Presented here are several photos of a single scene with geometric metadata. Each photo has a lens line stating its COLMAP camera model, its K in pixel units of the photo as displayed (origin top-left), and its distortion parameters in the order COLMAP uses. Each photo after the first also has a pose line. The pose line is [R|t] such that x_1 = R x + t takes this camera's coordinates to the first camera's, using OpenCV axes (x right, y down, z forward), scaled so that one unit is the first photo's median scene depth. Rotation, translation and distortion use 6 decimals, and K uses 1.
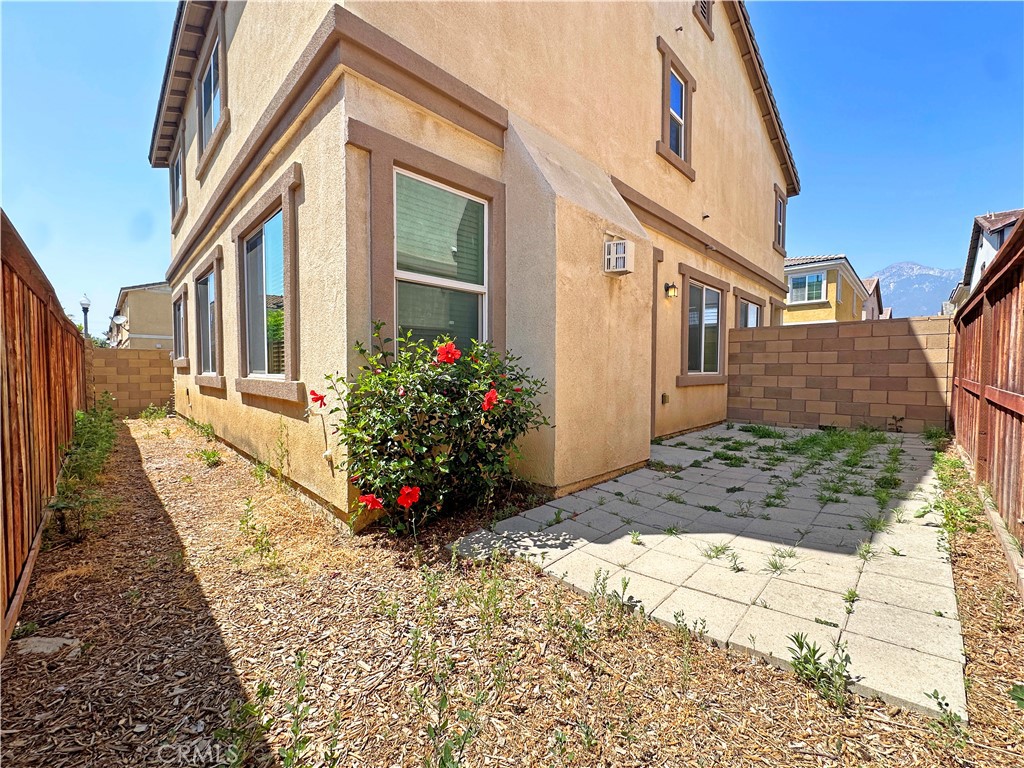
lens RADIAL K [[409.3, 0, 514.6], [0, 409.3, 381.8], [0, 0, 1]] dist [-0.010909, 0.000468]
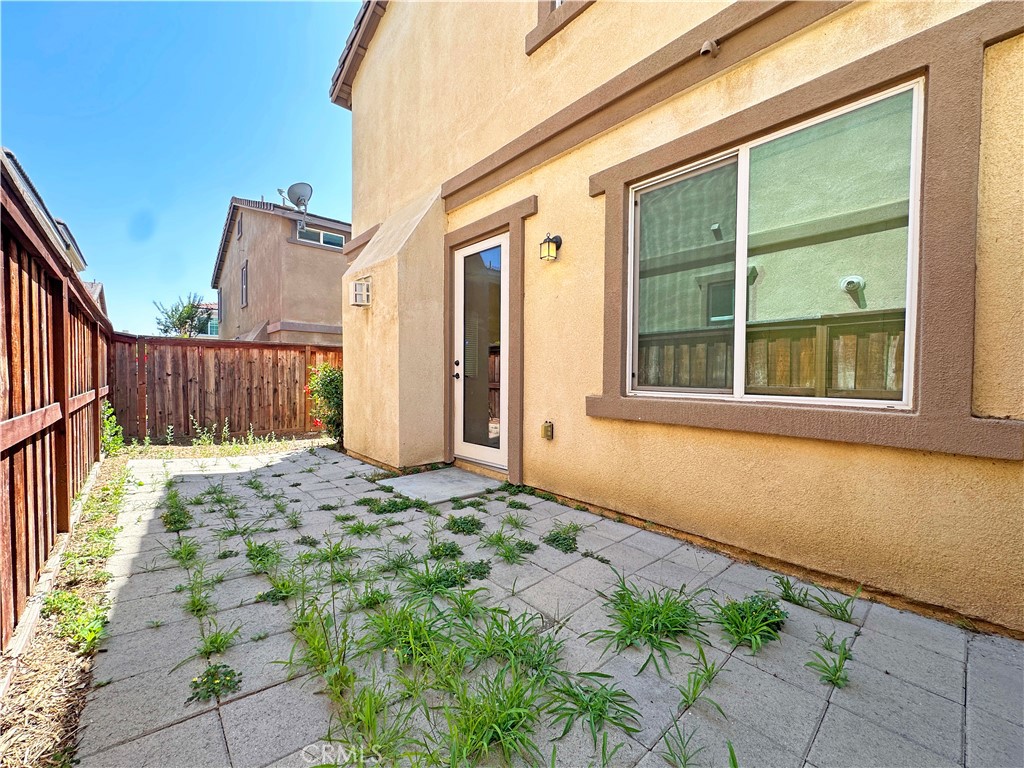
lens RADIAL K [[409.3, 0, 514.5], [0, 409.3, 387.8], [0, 0, 1]] dist [-0.010909, 0.000468]
pose [[-0.050543, 0.018147, -0.998557, 1.393504], [-0.047669, 0.998652, 0.020562, -0.046852], [0.997584, 0.048639, -0.049610, 1.418306]]
